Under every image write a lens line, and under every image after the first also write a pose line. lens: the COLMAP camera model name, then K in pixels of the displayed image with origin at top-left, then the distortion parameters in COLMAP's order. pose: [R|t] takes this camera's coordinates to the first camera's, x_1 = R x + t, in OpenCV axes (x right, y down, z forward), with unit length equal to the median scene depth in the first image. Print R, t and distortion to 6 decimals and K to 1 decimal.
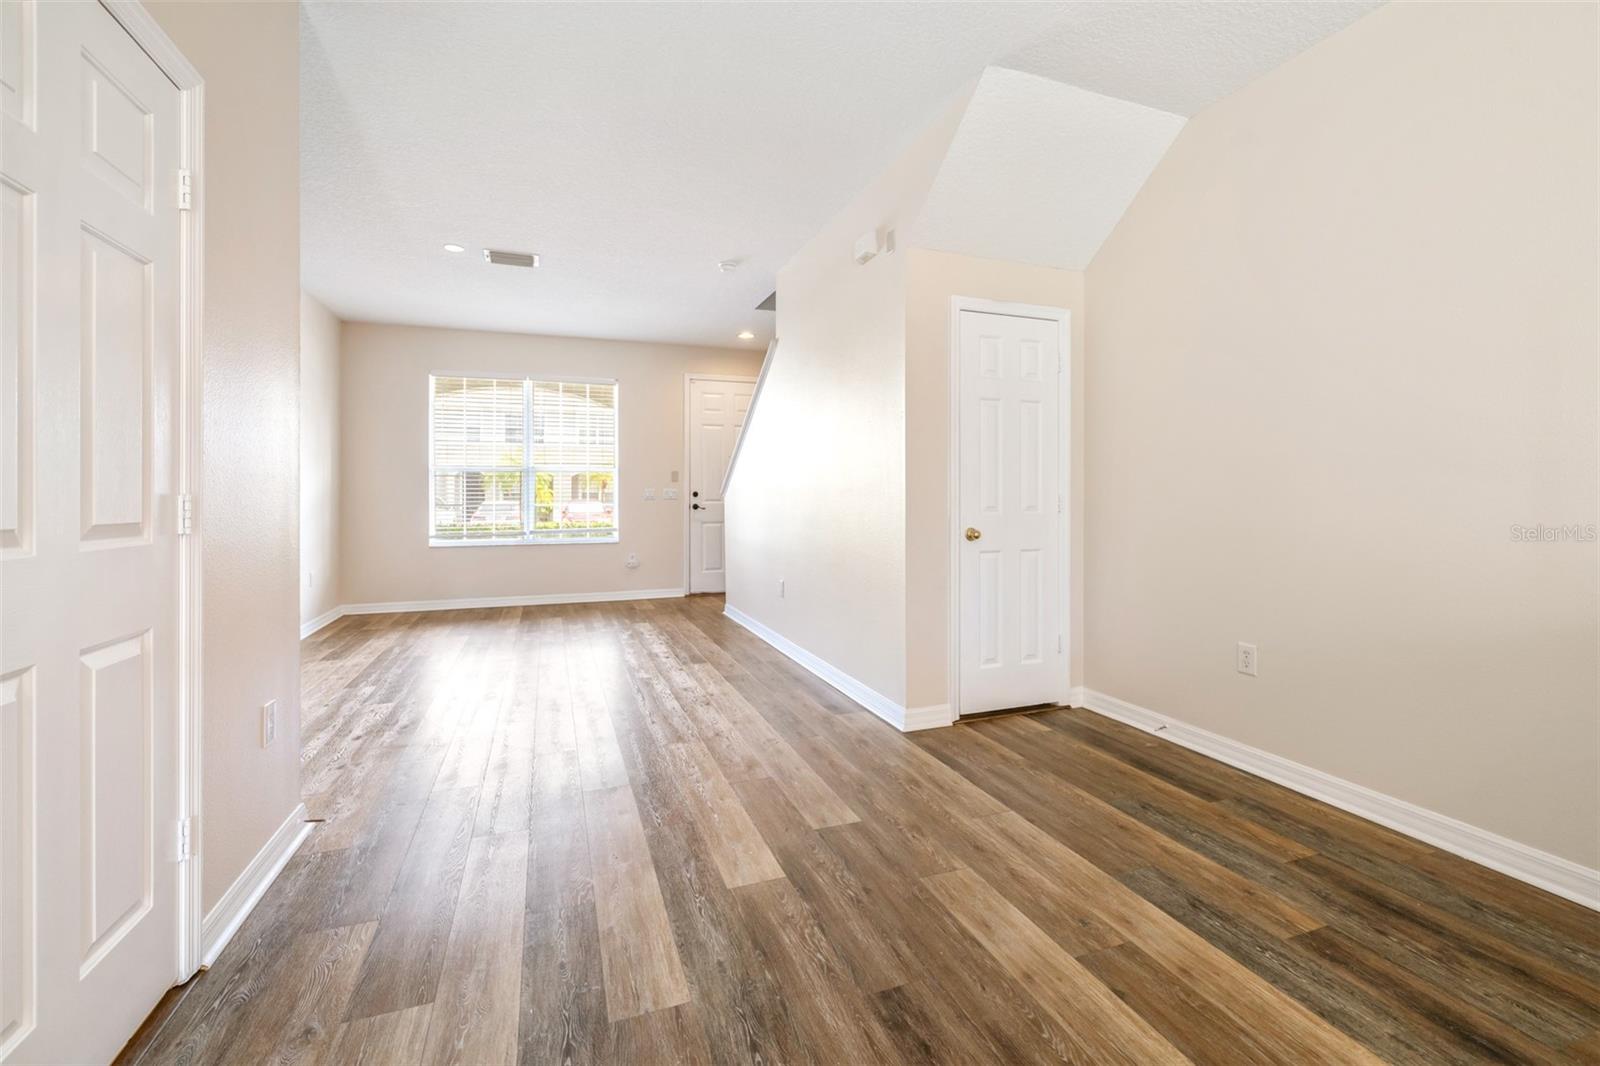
lens RADIAL K [[678.3, 0, 820.2], [0, 678.3, 496.5], [0, 0, 1]] dist [0.003358, -0.002148]
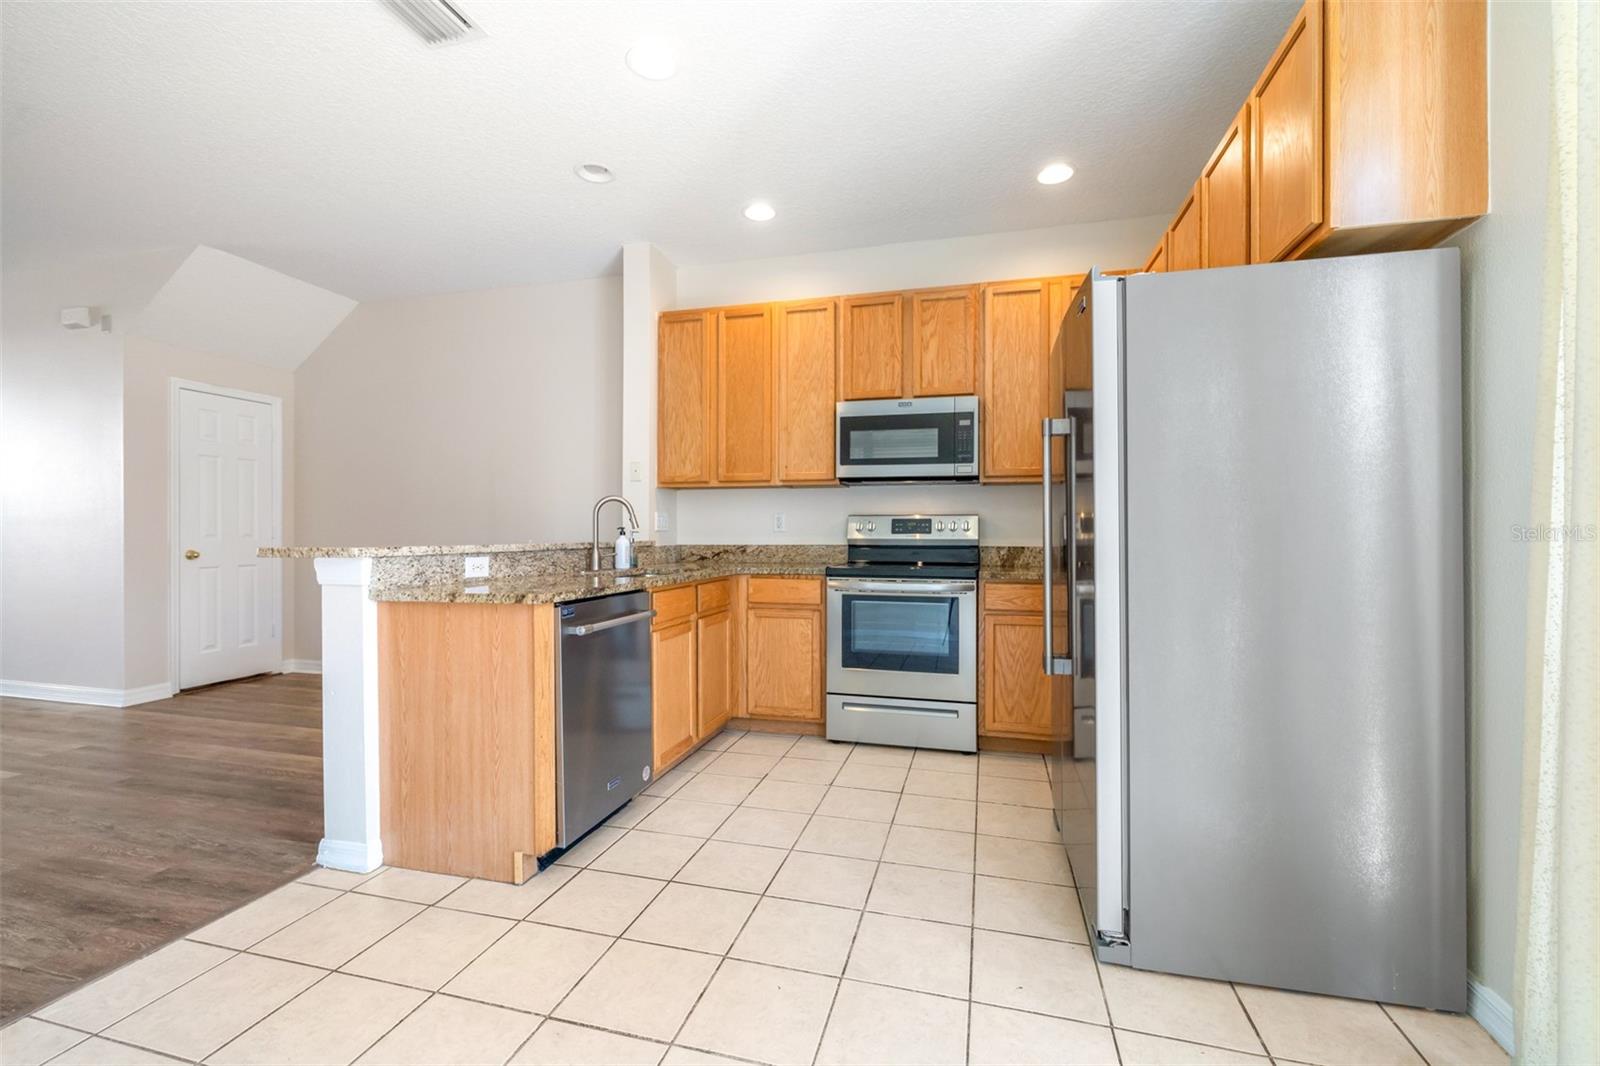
lens RADIAL K [[678.3, 0, 795.7], [0, 678.3, 533.5], [0, 0, 1]] dist [0.003358, -0.002148]
pose [[0.599991, -0.001424, 0.800005, -0.133833], [-0.001953, 0.999993, 0.003245, 0.006105], [-0.800004, -0.003509, 0.599984, -0.756828]]
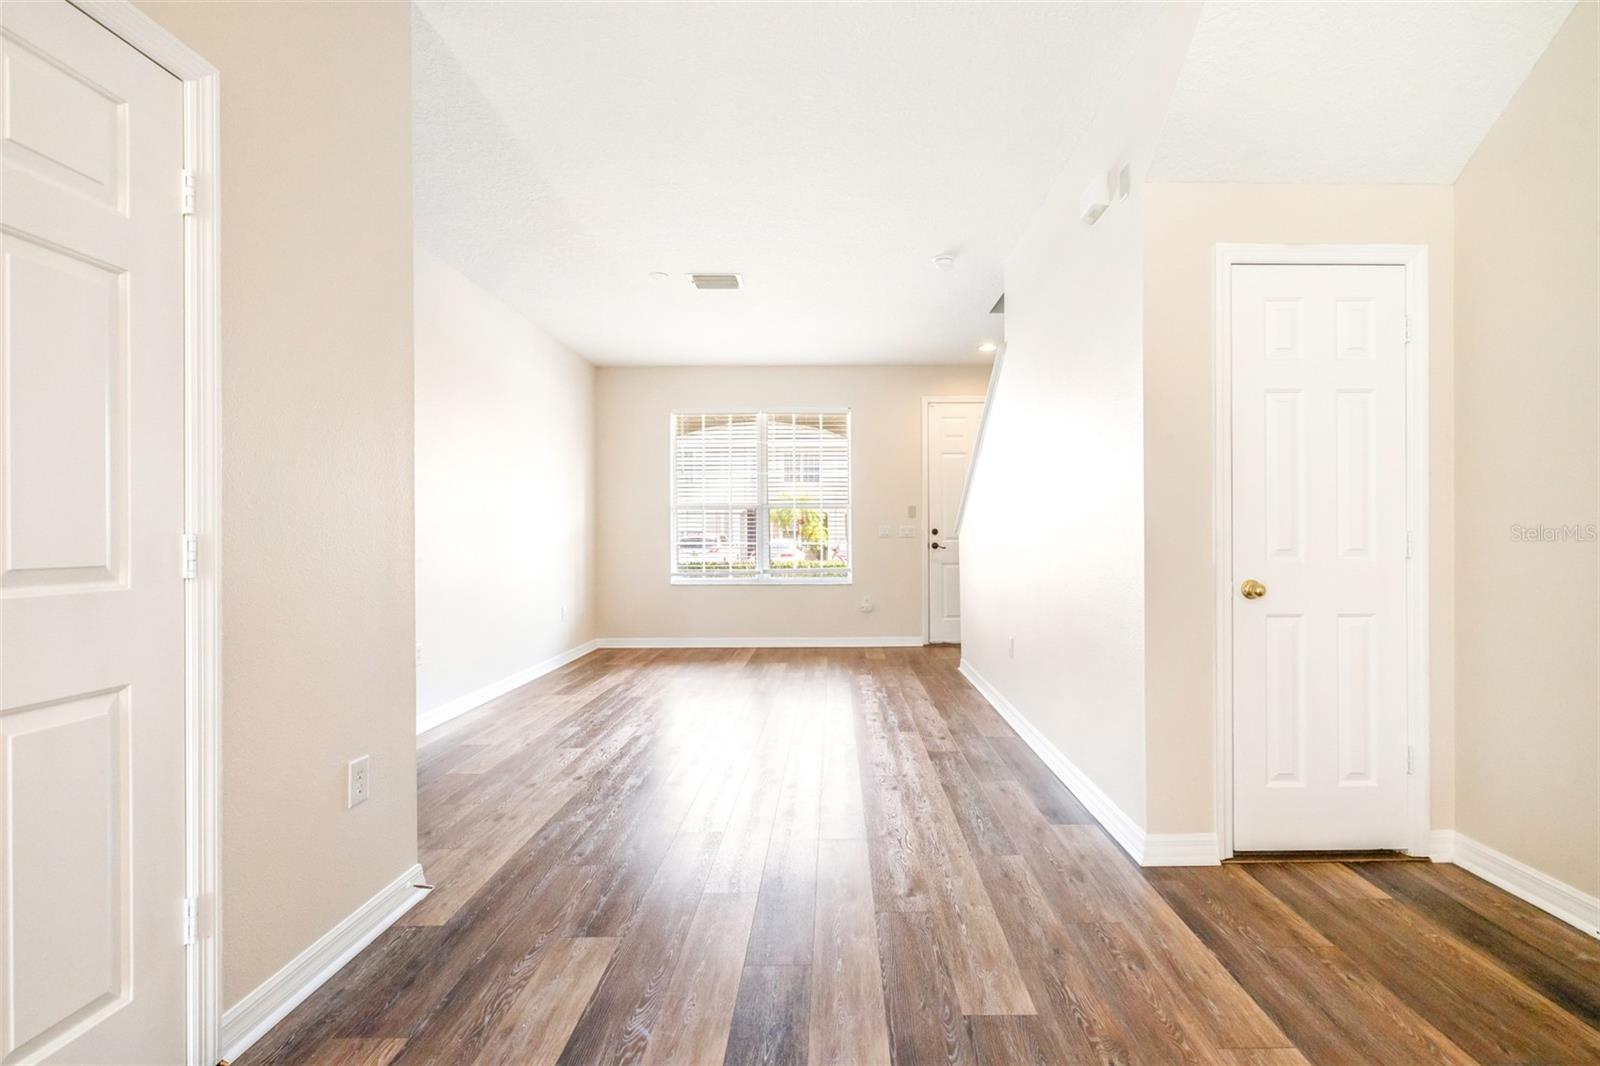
lens RADIAL K [[721.7, 0, 856.1], [0, 721.7, 531.9], [0, 0, 1]] dist [-0.000508, 0.000482]
pose [[0.941157, -0.001772, -0.337965, 0.089986], [0.000742, 0.999995, -0.003178, -0.000787], [0.337968, 0.002741, 0.941153, 0.172850]]
